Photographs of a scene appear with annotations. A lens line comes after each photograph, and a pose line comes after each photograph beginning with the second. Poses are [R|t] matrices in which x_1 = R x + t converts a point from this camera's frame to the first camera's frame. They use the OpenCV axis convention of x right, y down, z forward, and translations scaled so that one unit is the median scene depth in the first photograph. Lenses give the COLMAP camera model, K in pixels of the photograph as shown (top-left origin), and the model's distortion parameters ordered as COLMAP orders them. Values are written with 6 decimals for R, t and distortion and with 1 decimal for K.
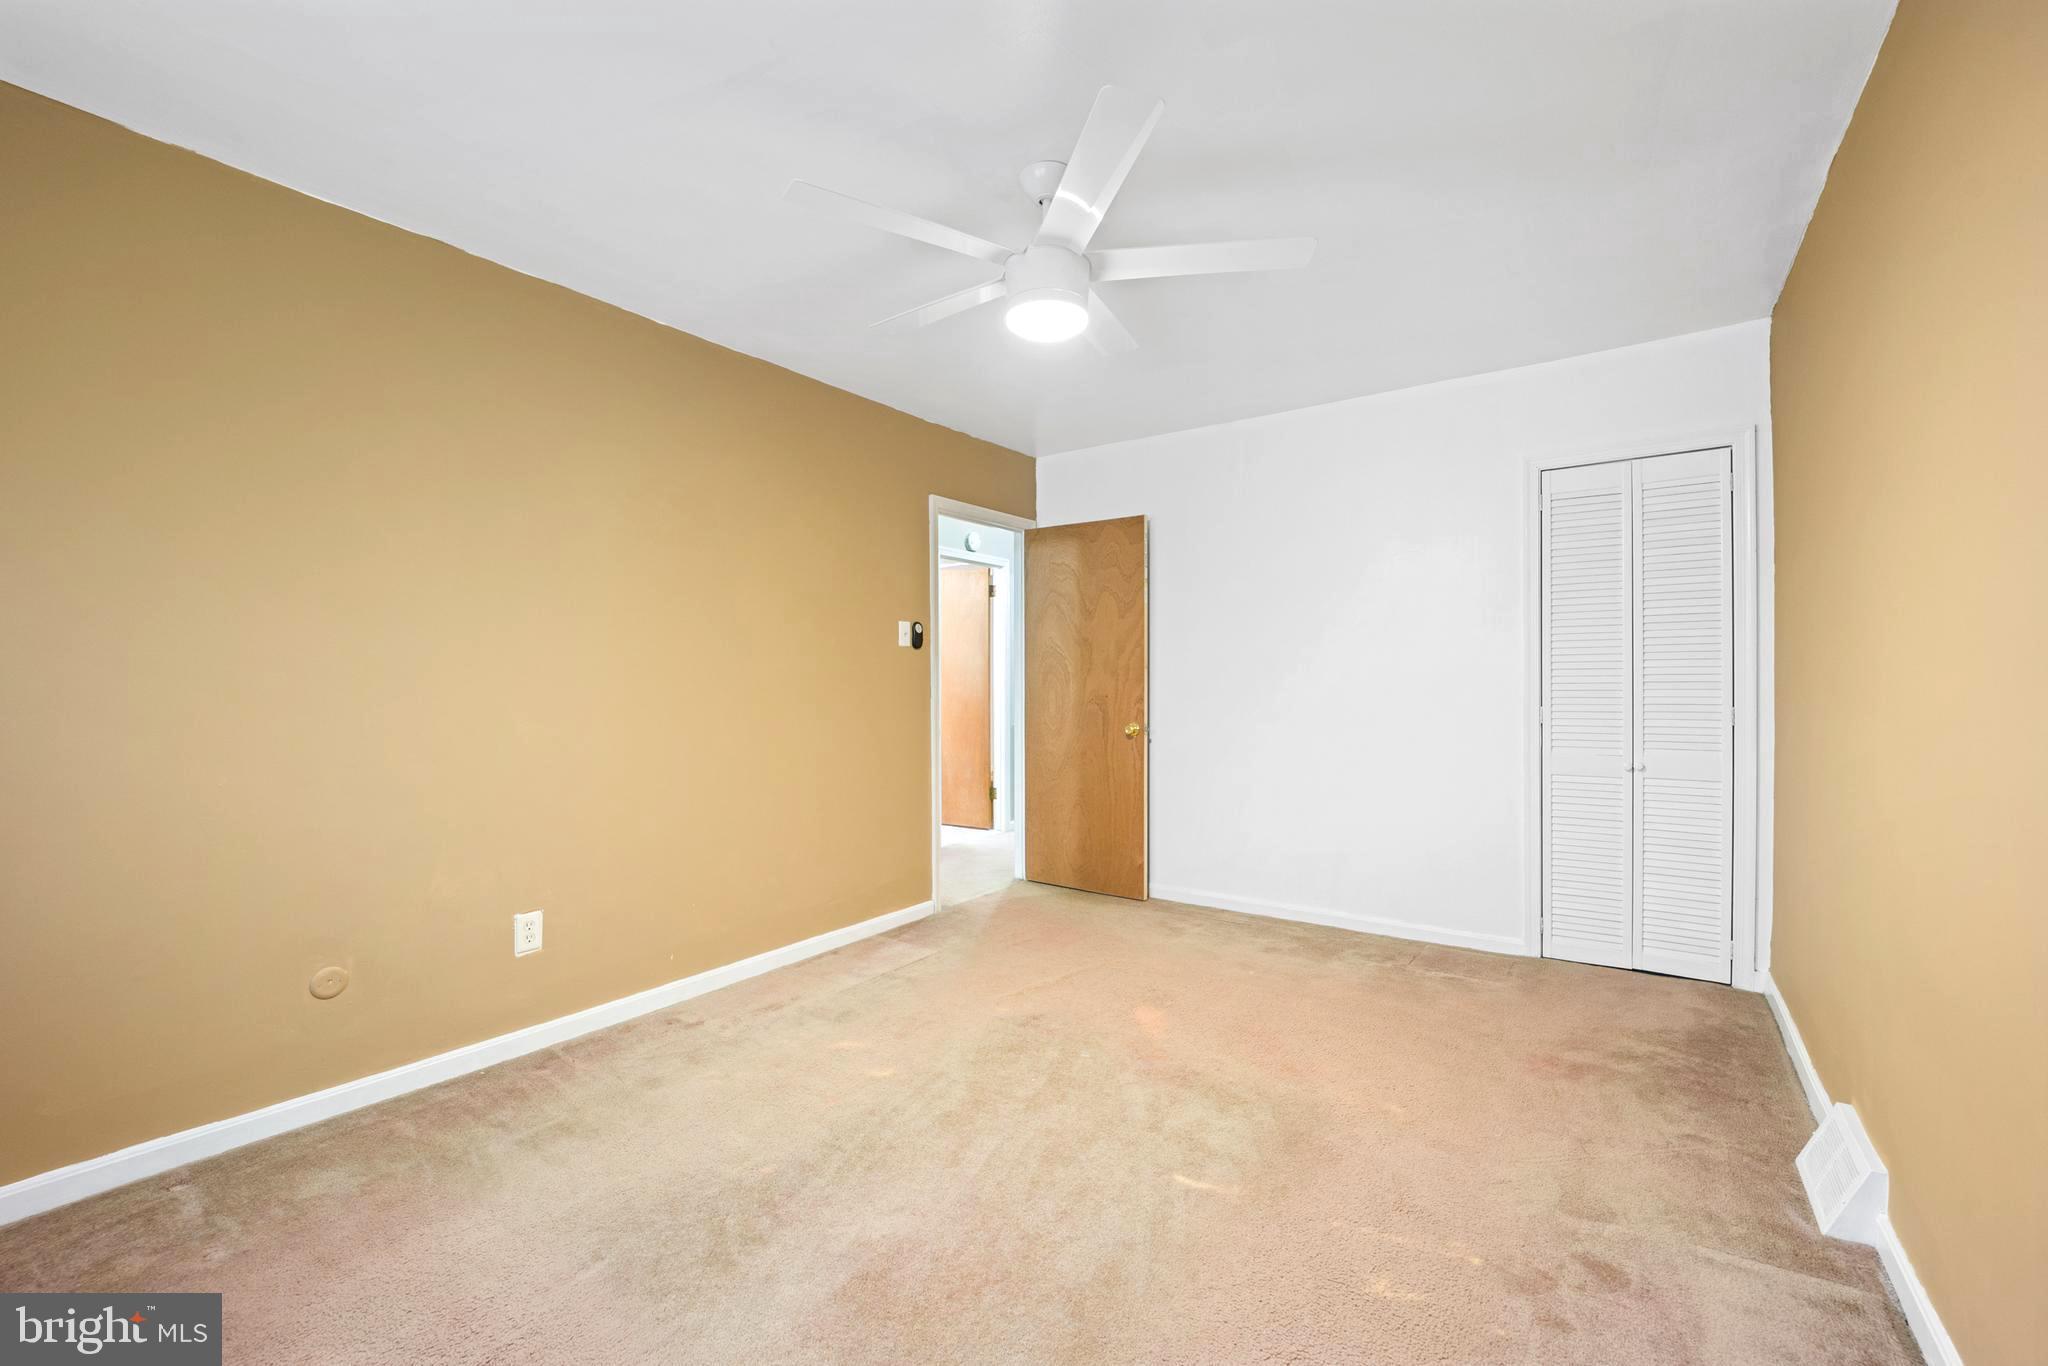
lens RADIAL K [[829.7, 0, 1019.5], [0, 829.7, 682.6], [0, 0, 1]] dist [-0.007743, -0.004770]
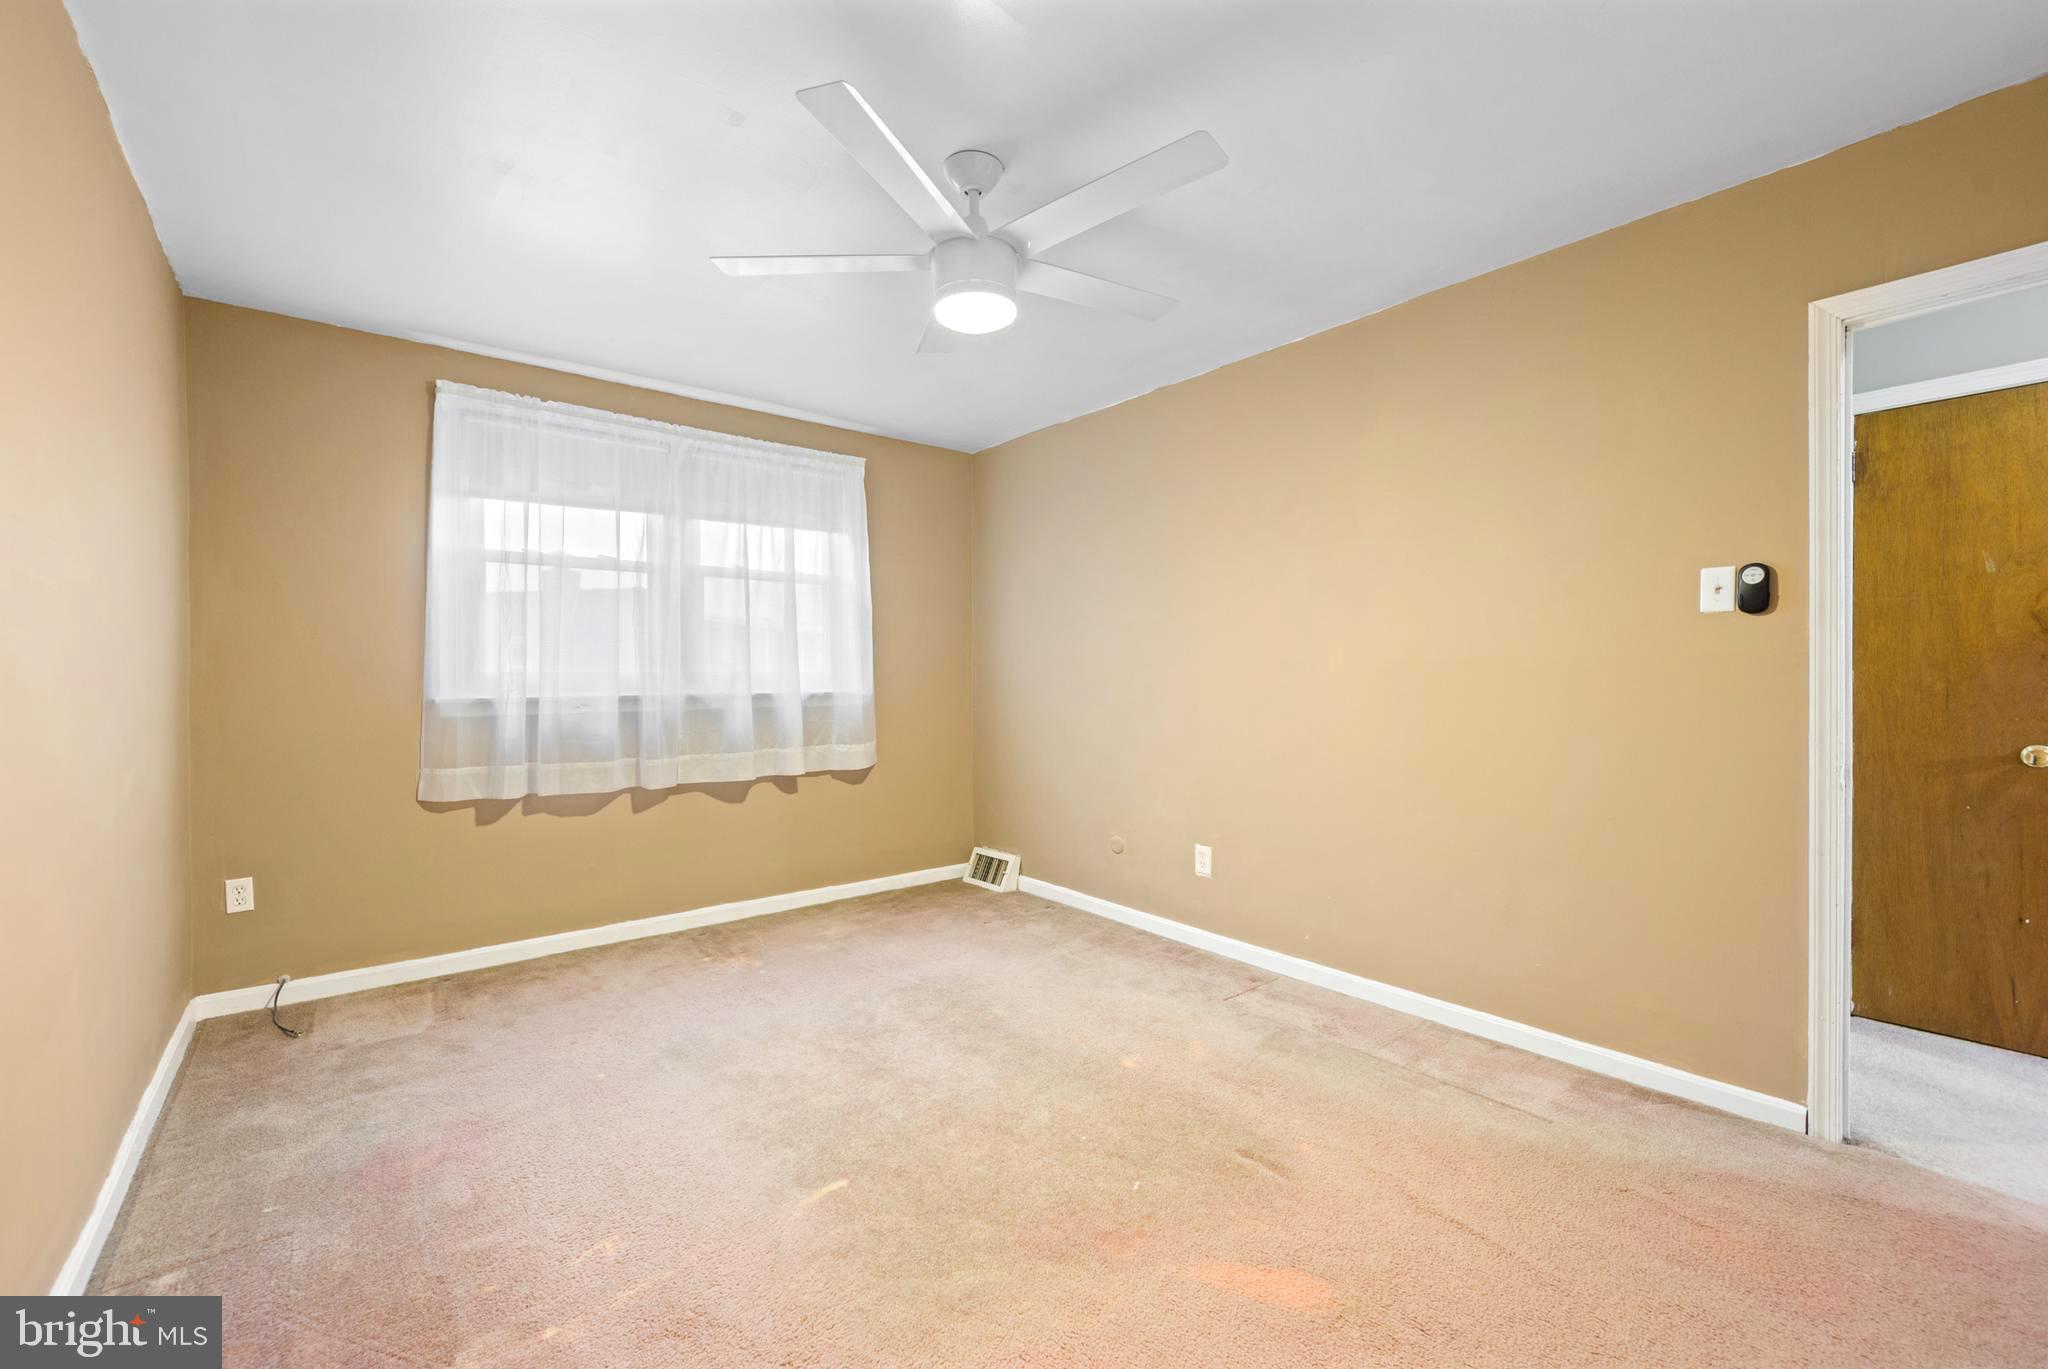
lens RADIAL K [[829.7, 0, 1020.5], [0, 829.7, 679.3], [0, 0, 1]] dist [-0.007743, -0.004770]
pose [[-0.254094, 0.011079, -0.967116, 0.696609], [0.003532, 0.999938, 0.010527, -0.008121], [0.967173, -0.000741, -0.254118, 0.928398]]
